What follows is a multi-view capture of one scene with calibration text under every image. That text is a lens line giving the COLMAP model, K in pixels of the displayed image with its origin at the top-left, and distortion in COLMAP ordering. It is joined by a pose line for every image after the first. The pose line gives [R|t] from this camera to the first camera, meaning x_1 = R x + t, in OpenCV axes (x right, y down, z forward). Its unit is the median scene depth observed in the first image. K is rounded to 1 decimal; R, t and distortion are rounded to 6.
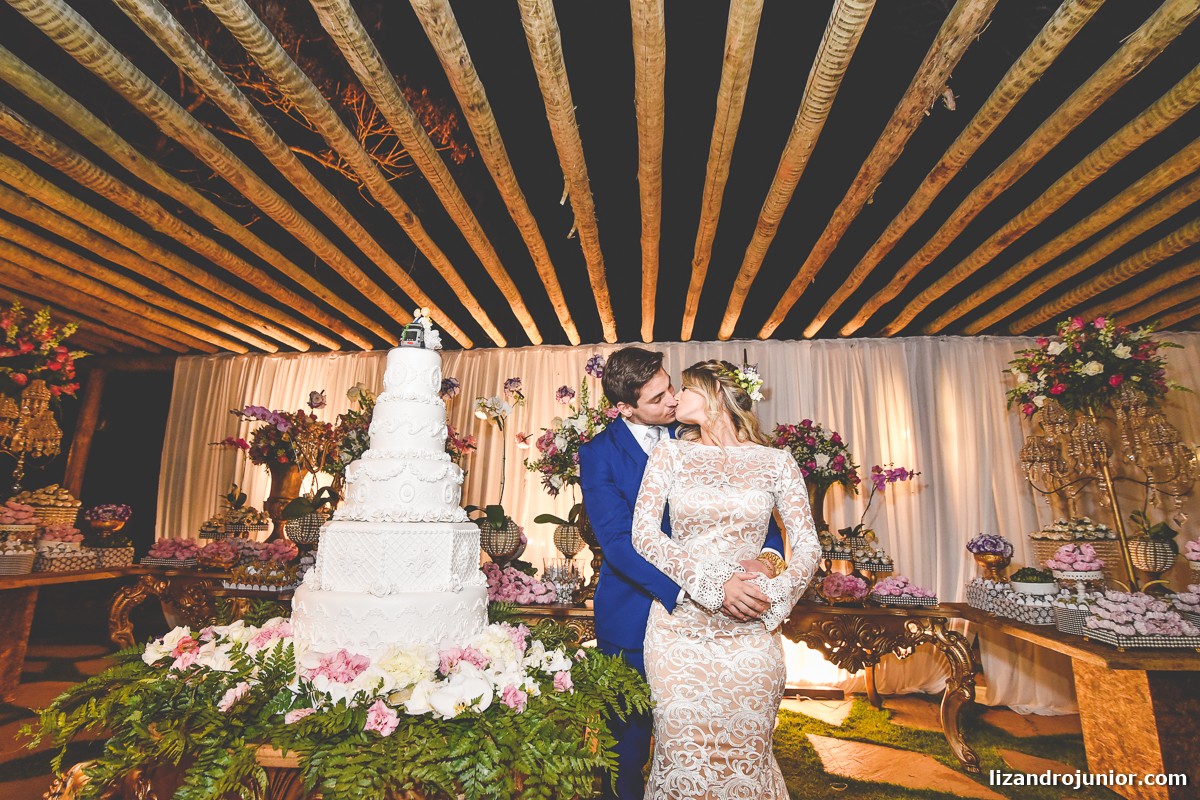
lens RADIAL K [[579.3, 0, 569.8], [0, 579.3, 383.9], [0, 0, 1]] dist [-0.020478, 0.000384]
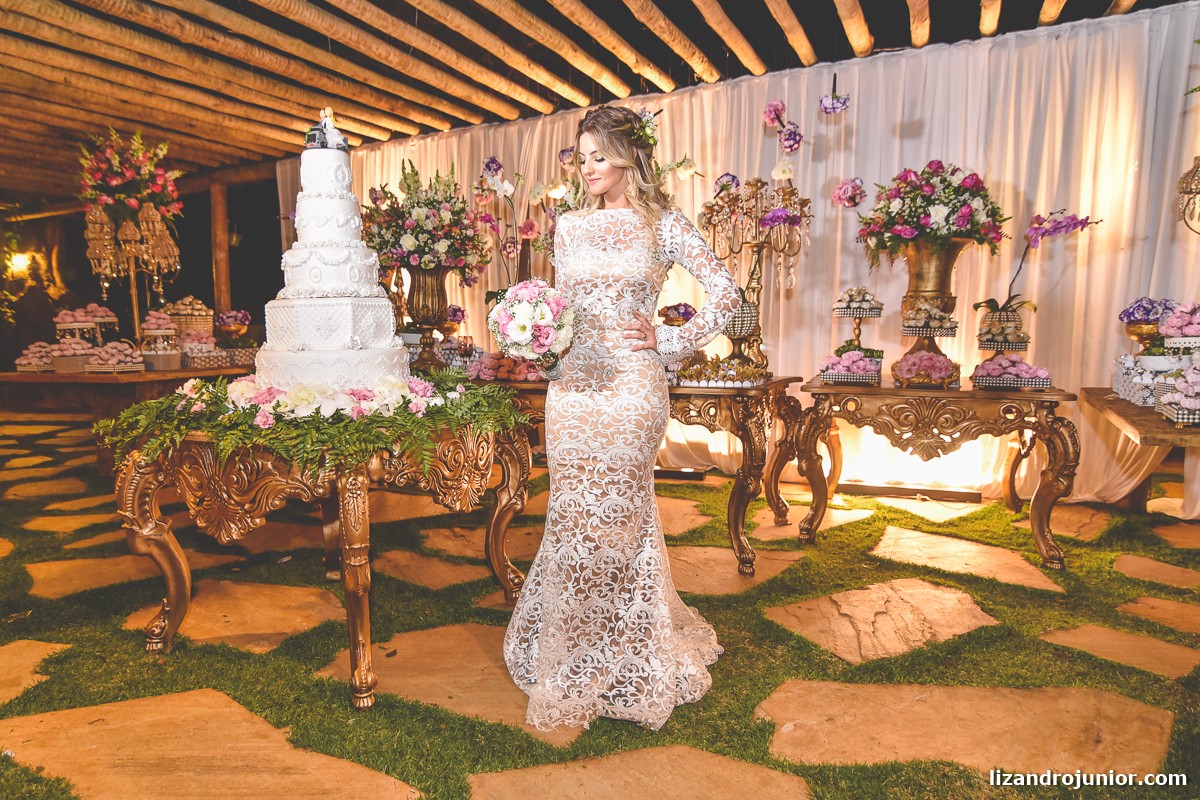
lens RADIAL K [[742.3, 0, 553.7], [0, 742.3, 402.5], [0, 0, 1]] dist [-0.007958, -0.000069]
pose [[0.936513, 0.001276, -0.350630, 0.318422], [0.114414, 0.944144, 0.309032, 0.005439], [0.331439, -0.329529, 0.884058, -0.140143]]
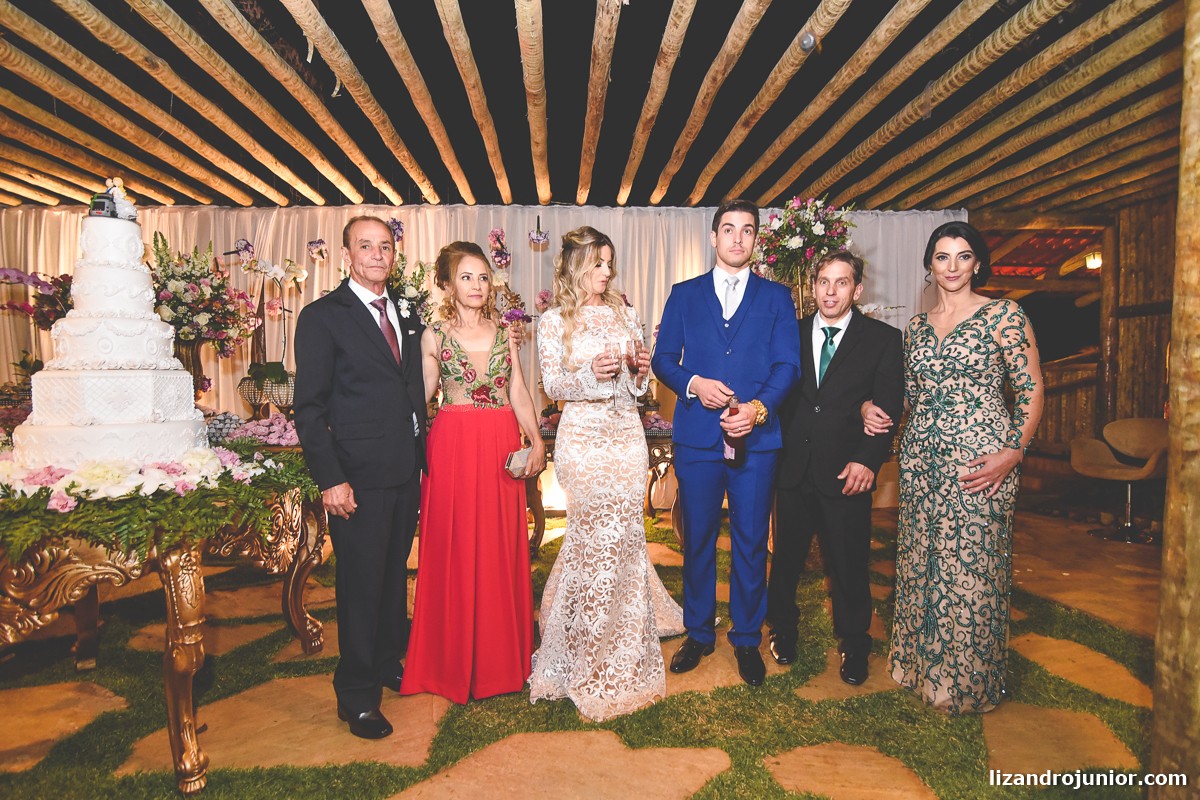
lens RADIAL K [[593.9, 0, 599.8], [0, 593.9, 407.5], [0, 0, 1]] dist [-0.019582, 0.000579]
pose [[0.980190, -0.034458, 0.195039, 0.200987], [-0.018885, 0.964003, 0.265221, -0.012219], [-0.197158, -0.263650, 0.944255, -0.158937]]
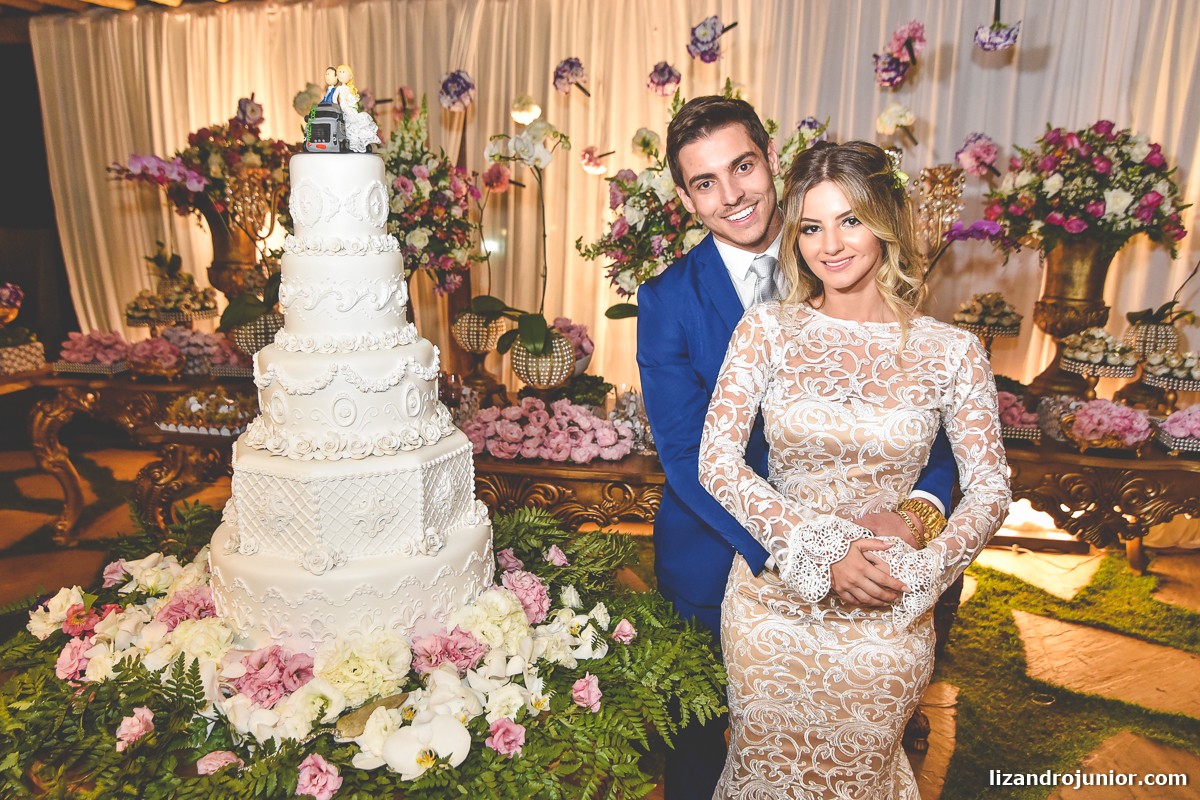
lens RADIAL K [[919.3, 0, 576.0], [0, 919.3, 398.9], [0, 0, 1]] dist [-0.000457, 0.000850]
pose [[0.990099, 0.009492, -0.140049, 0.046957], [0.050399, 0.907146, 0.417787, -0.098003], [0.131011, -0.420709, 0.897686, 0.054842]]
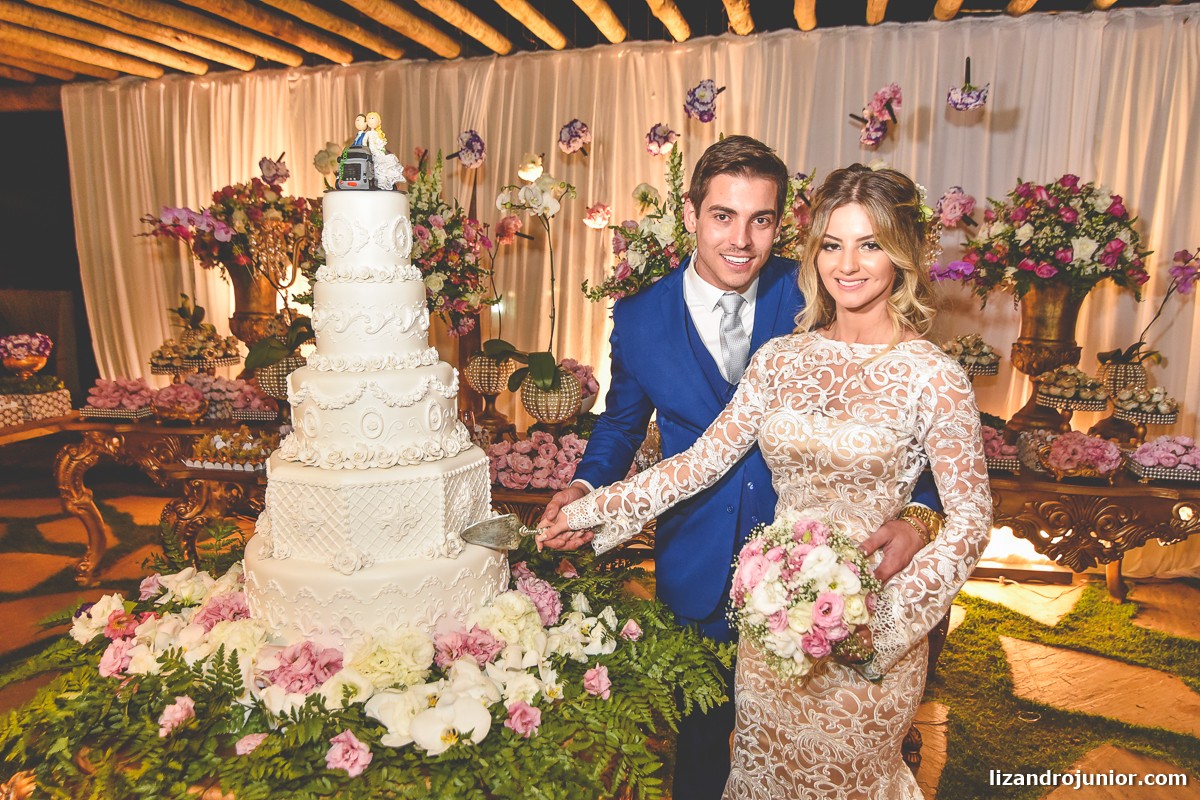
lens RADIAL K [[894.0, 0, 595.3], [0, 894.0, 410.6], [0, 0, 1]] dist [-0.000221, 0.001640]
pose [[0.992344, -0.004251, -0.123435, 0.048274], [0.050303, 0.926671, 0.372492, -0.088825], [0.112800, -0.375849, 0.919790, 0.022186]]
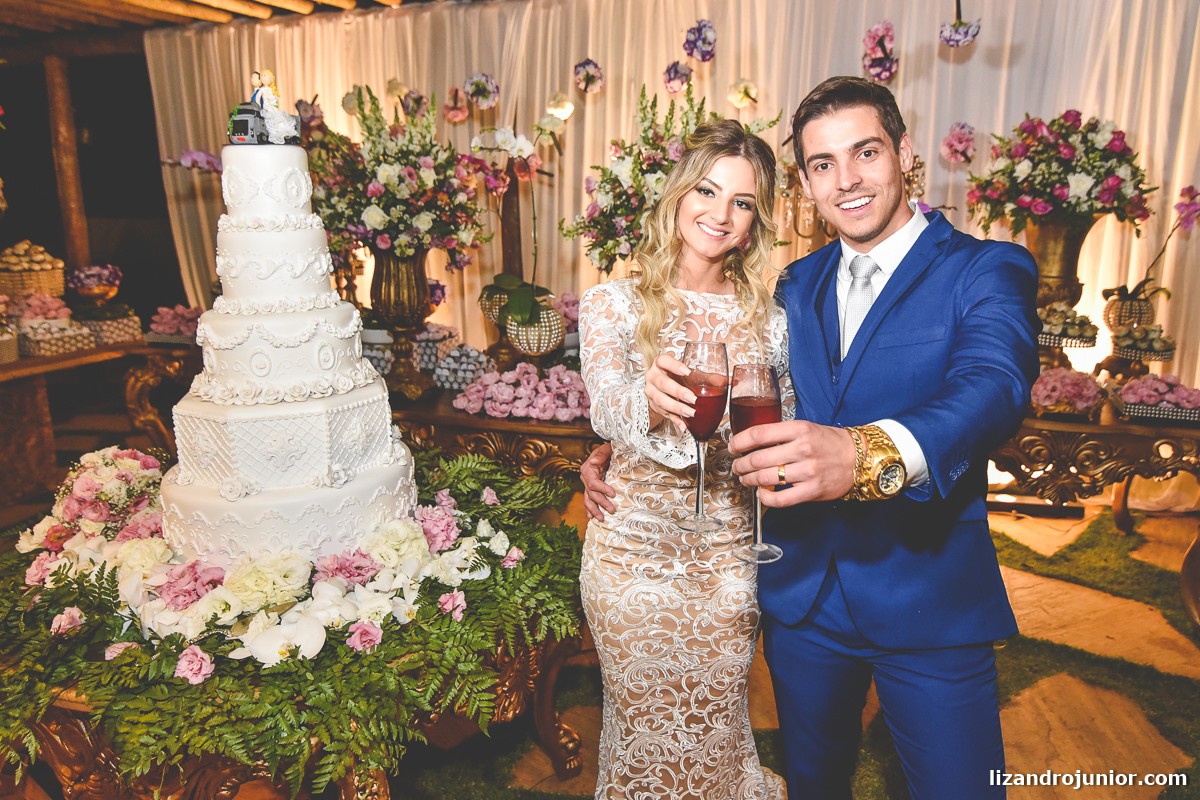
lens RADIAL K [[857.4, 0, 641.8], [0, 857.4, 377.7], [0, 0, 1]] dist [-0.005722, 0.002529]
pose [[0.980691, 0.015006, -0.194989, 0.175321], [0.068804, 0.906832, 0.415838, -0.093348], [0.183062, -0.421225, 0.888289, 0.040712]]
